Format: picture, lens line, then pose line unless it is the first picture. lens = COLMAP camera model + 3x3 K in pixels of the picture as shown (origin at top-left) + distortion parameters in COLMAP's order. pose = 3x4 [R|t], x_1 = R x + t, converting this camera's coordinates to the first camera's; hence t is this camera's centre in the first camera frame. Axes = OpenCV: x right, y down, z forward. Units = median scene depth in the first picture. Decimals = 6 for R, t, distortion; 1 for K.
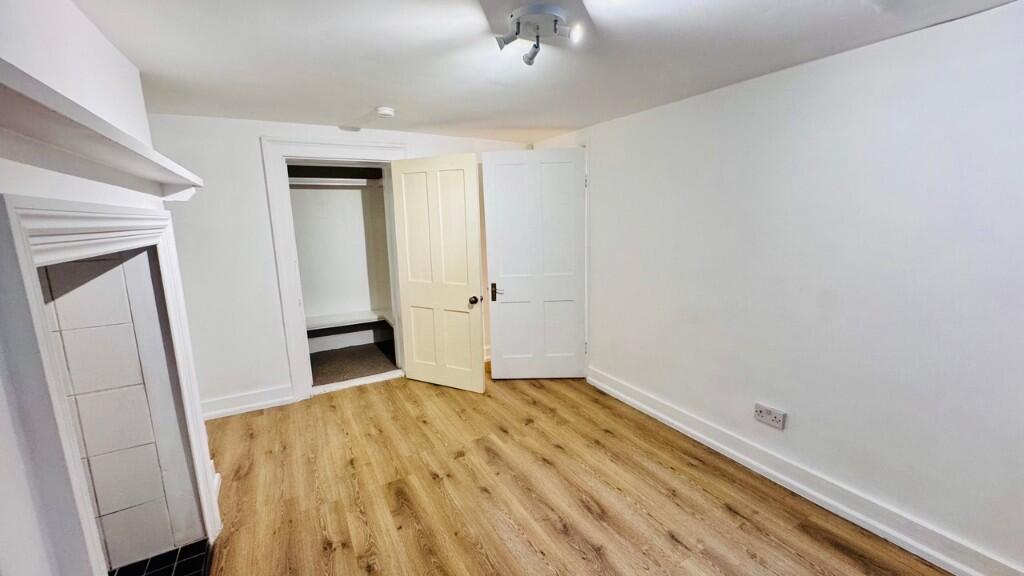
lens RADIAL K [[408.8, 0, 511.0], [0, 408.8, 288.2], [0, 0, 1]] dist [-0.001719, 0.000391]
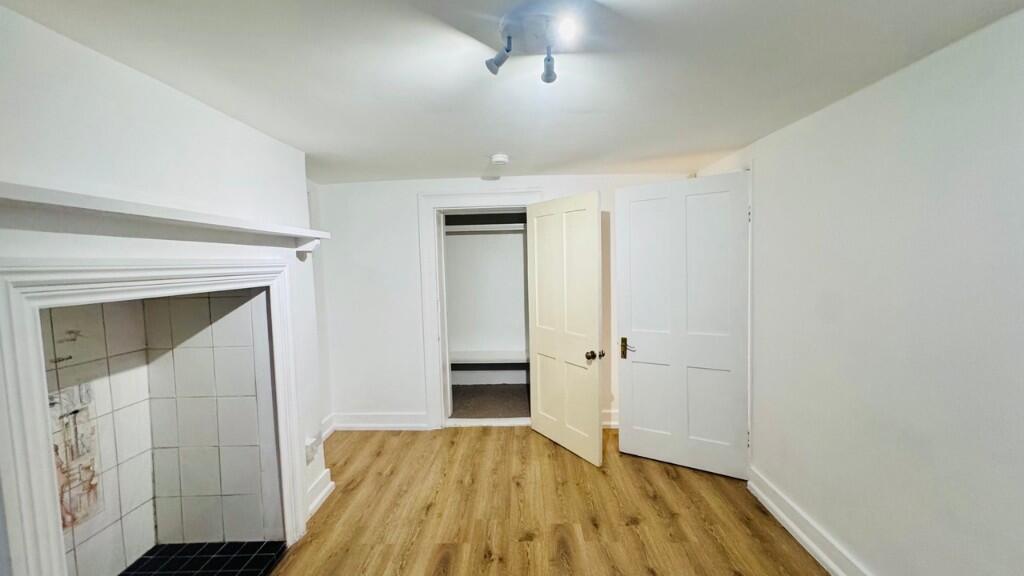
lens RADIAL K [[408.8, 0, 511.0], [0, 408.8, 288.2], [0, 0, 1]] dist [-0.001719, 0.000391]
pose [[0.855484, 0.036458, -0.516545, 0.213076], [-0.084527, 0.993971, -0.069835, -0.038650], [0.510884, 0.103404, 0.853408, 0.157345]]
